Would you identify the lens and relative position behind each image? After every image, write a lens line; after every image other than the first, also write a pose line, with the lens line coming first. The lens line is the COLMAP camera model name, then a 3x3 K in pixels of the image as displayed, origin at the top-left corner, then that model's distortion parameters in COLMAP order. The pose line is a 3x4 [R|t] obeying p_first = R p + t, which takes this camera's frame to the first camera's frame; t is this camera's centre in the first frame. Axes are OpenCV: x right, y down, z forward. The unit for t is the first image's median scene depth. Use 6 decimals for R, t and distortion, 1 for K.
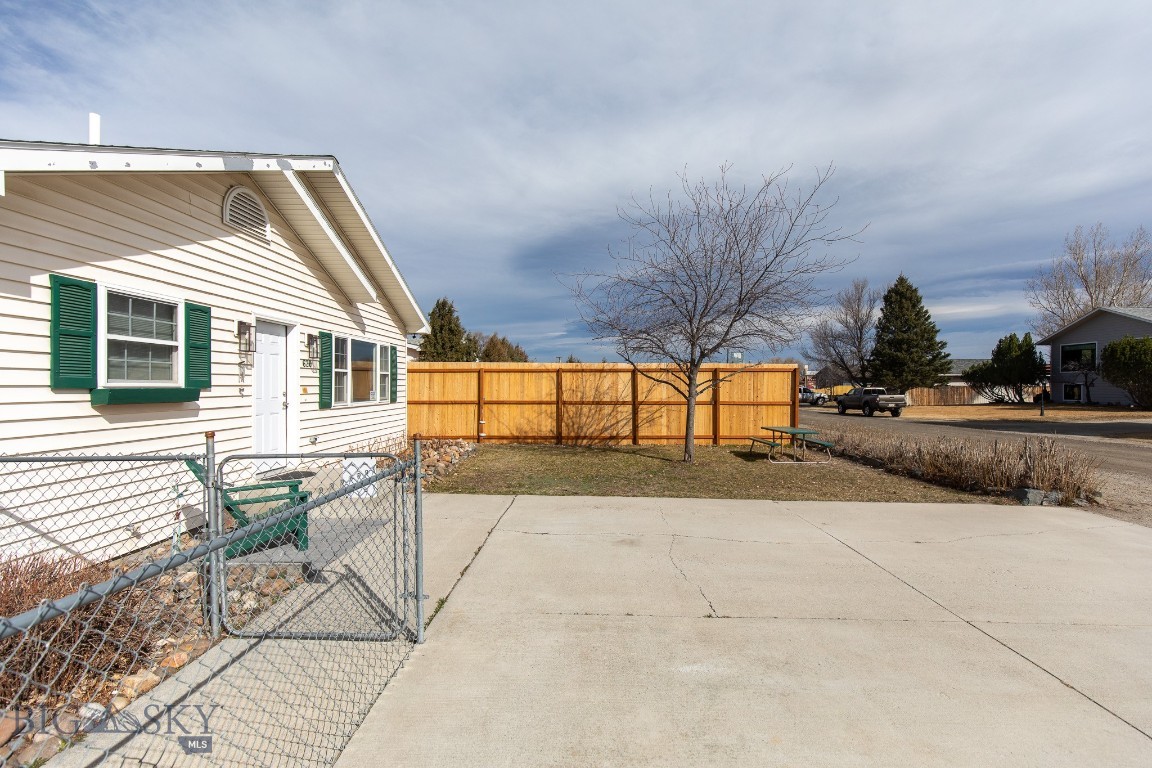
lens RADIAL K [[517.9, 0, 583.9], [0, 517.9, 384.6], [0, 0, 1]] dist [0.010417, -0.000459]
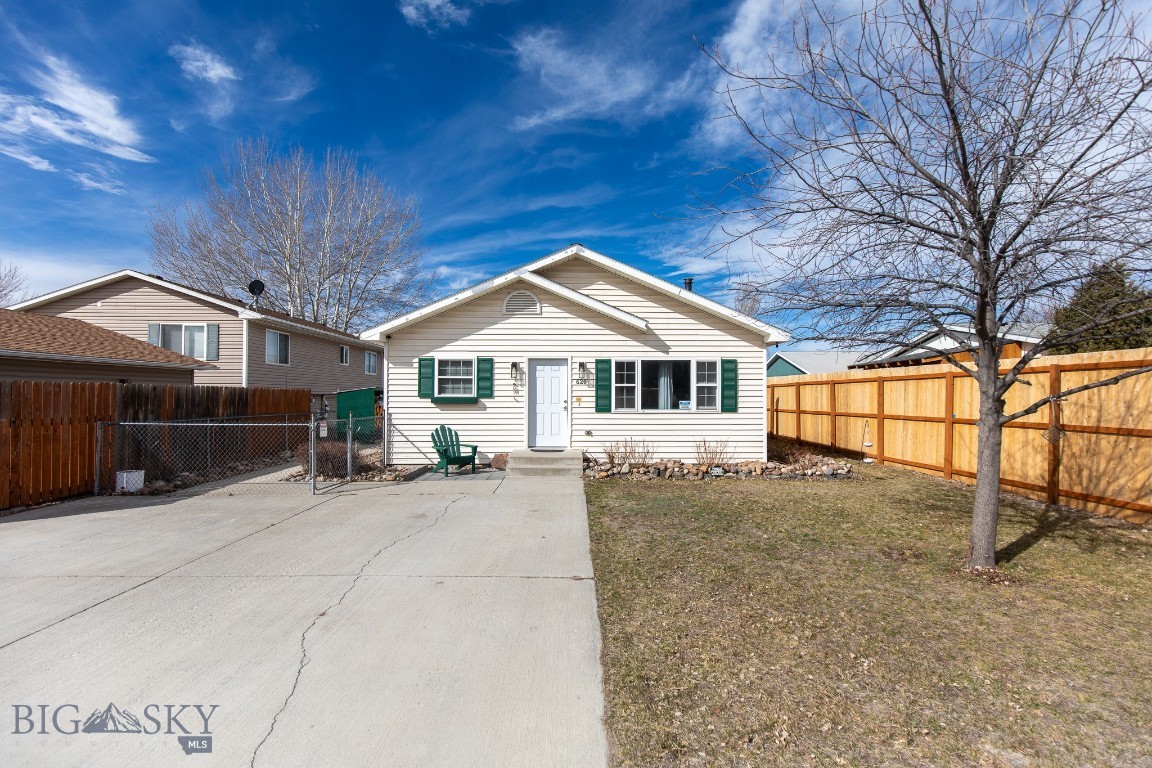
lens RADIAL K [[508.6, 0, 583.5], [0, 508.6, 387.9], [0, 0, 1]] dist [-0.000625, -0.000417]
pose [[0.024568, -0.019009, -0.999517, 0.967883], [0.000637, 0.999819, -0.018999, 0.005835], [0.999698, -0.000170, 0.024575, 0.978918]]
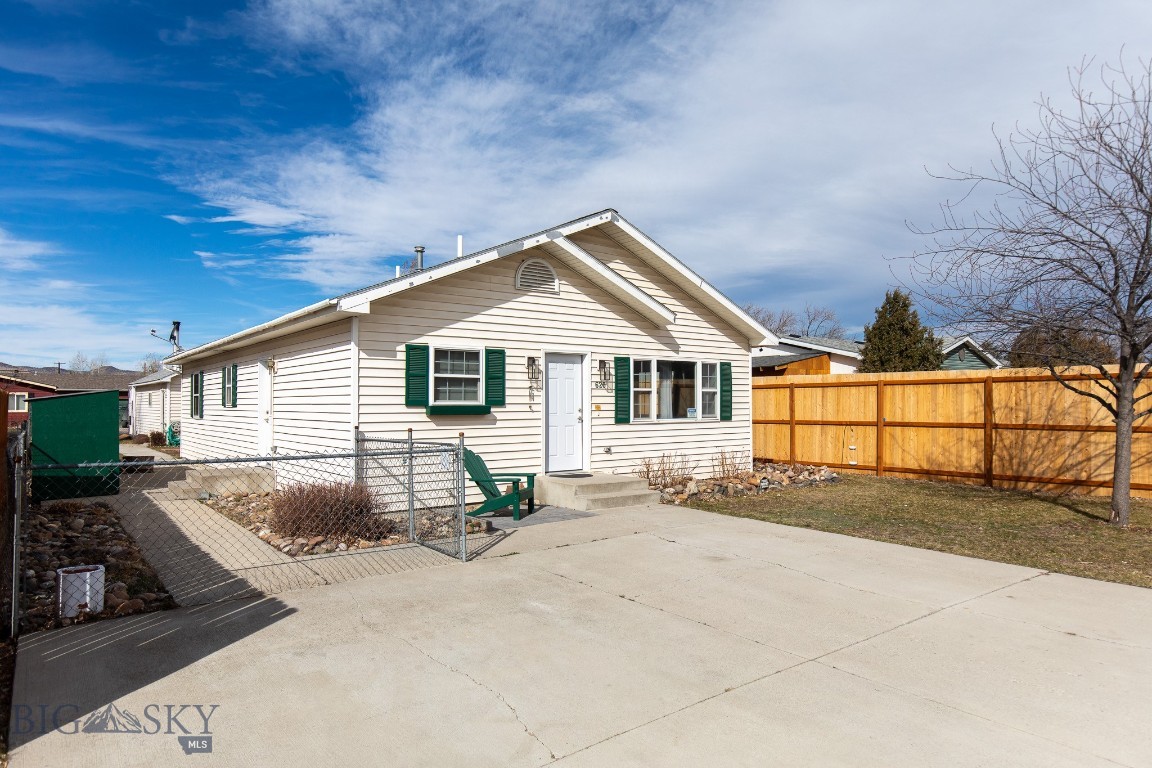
lens RADIAL K [[688.2, 0, 576.0], [0, 688.2, 384.0], [0, 0, 1]] dist [-0.006079, -0.000426]
pose [[0.619745, -0.026149, -0.784367, 0.675460], [0.006157, 0.999576, -0.028459, 0.002109], [0.784779, 0.012808, 0.619643, -0.020857]]
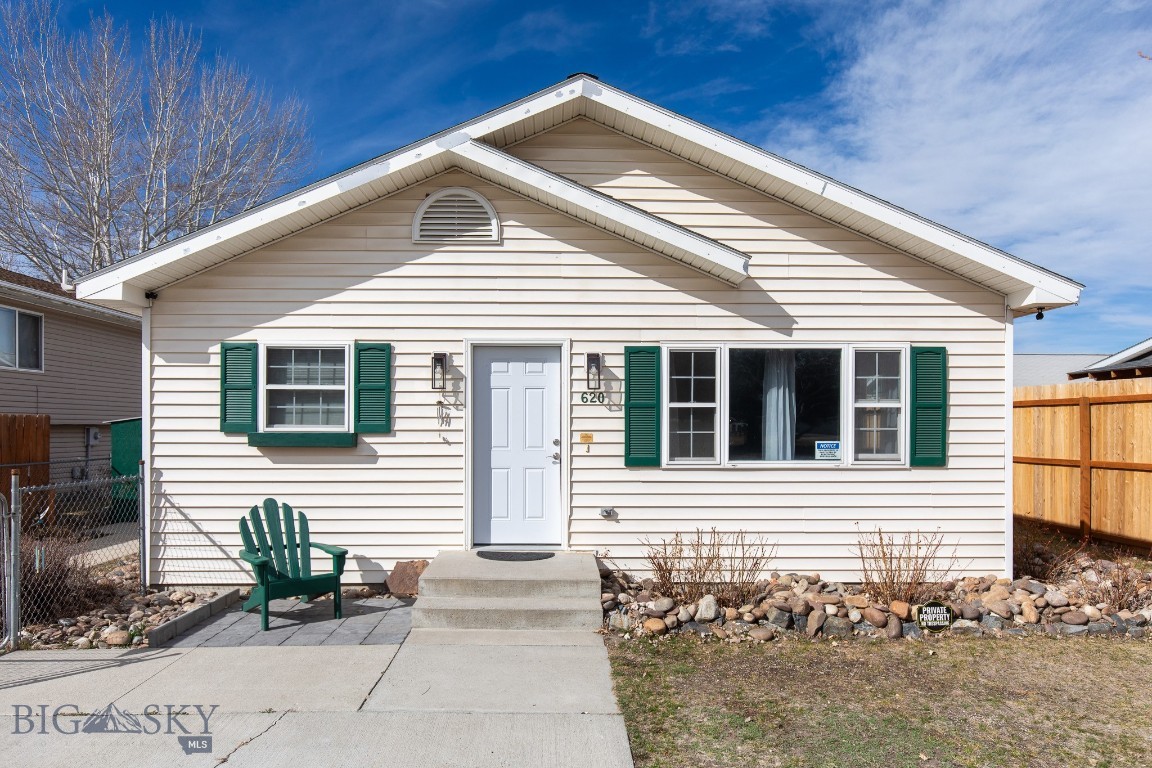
lens RADIAL K [[823.2, 0, 577.0], [0, 823.2, 431.7], [0, 0, 1]] dist [0.003658, -0.003311]
pose [[0.025166, 0.001172, -0.999683, 0.534230], [0.000917, 0.999999, 0.001195, 0.002209], [0.999683, -0.000947, 0.025165, 0.962075]]
